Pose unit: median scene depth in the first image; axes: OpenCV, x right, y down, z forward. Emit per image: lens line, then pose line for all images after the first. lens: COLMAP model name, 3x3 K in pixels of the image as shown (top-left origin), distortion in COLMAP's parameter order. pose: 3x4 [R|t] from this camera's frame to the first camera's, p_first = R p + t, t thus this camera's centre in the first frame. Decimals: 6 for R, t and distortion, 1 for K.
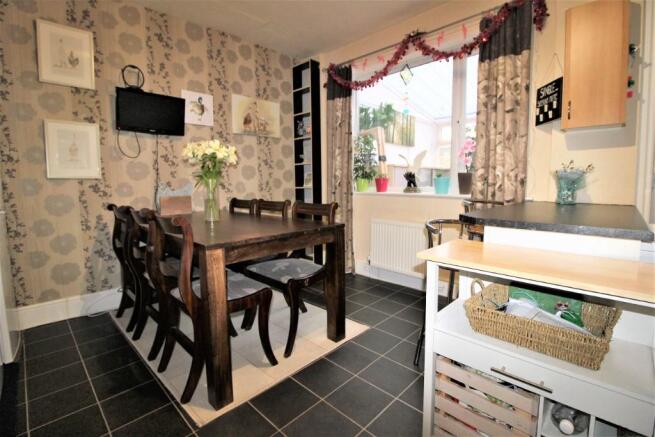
lens RADIAL K [[303.9, 0, 328.7], [0, 303.9, 208.1], [0, 0, 1]] dist [-0.000351, -0.013049]
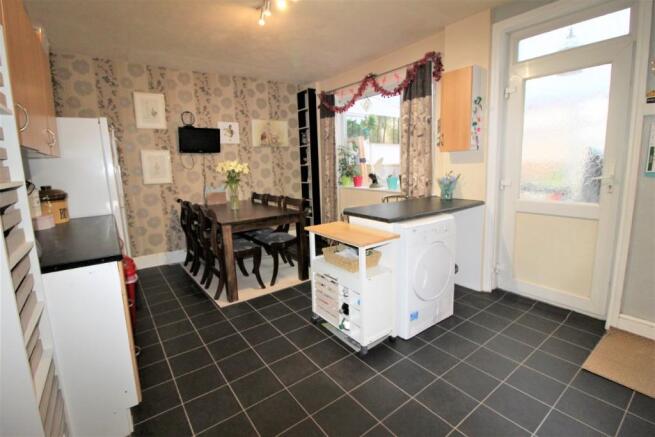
lens RADIAL K [[303.9, 0, 328.7], [0, 303.9, 208.1], [0, 0, 1]] dist [-0.000351, -0.013049]
pose [[0.987235, 0.001203, -0.159269, 0.354630], [0.009000, 0.997952, 0.063325, -0.058732], [0.159019, -0.063950, 0.985202, -0.507506]]
